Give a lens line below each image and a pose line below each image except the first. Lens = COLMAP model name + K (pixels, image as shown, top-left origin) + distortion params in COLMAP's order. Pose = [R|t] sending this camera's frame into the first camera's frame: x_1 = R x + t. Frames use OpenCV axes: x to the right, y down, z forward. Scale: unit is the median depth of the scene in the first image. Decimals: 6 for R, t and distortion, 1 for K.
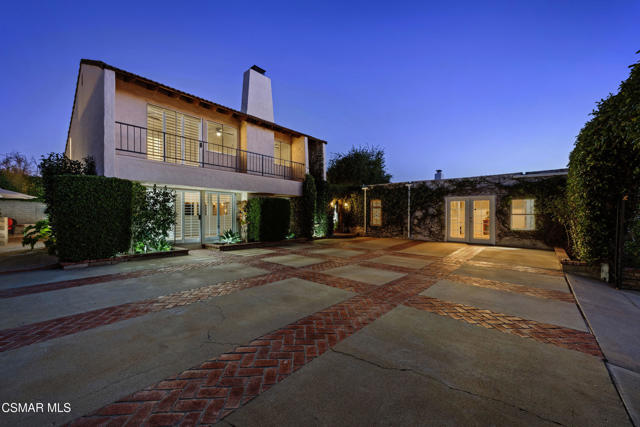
lens RADIAL K [[253.1, 0, 317.4], [0, 253.1, 216.5], [0, 0, 1]] dist [0.013615, -0.000858]
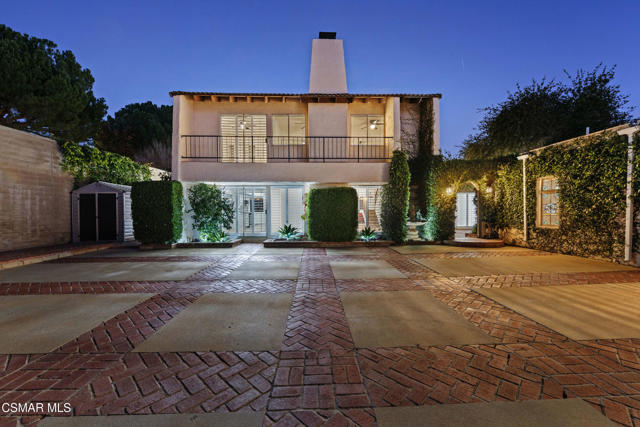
lens RADIAL K [[253.1, 0, 314.4], [0, 253.1, 215.3], [0, 0, 1]] dist [0.013615, -0.000858]
pose [[0.681648, 0.005535, -0.731659, 0.294964], [0.003325, 0.999938, 0.010663, 0.003523], [0.731672, -0.009701, 0.681587, 0.327878]]
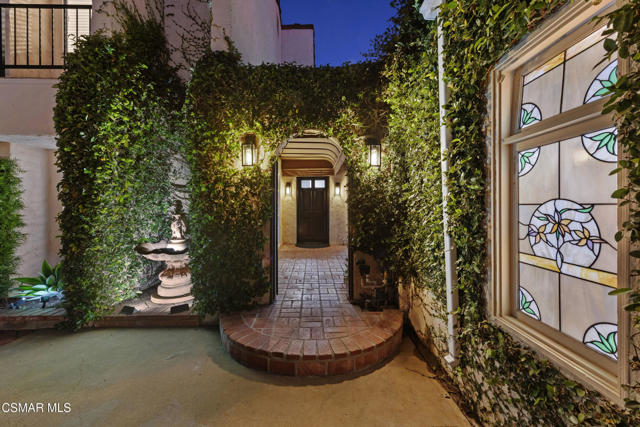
lens RADIAL K [[253.1, 0, 322.6], [0, 253.1, 207.4], [0, 0, 1]] dist [0.013615, -0.000858]
pose [[0.674494, 0.001761, -0.738278, 0.251026], [0.000135, 0.999997, 0.002509, -0.011127], [0.738280, -0.001793, 0.674492, 0.919711]]
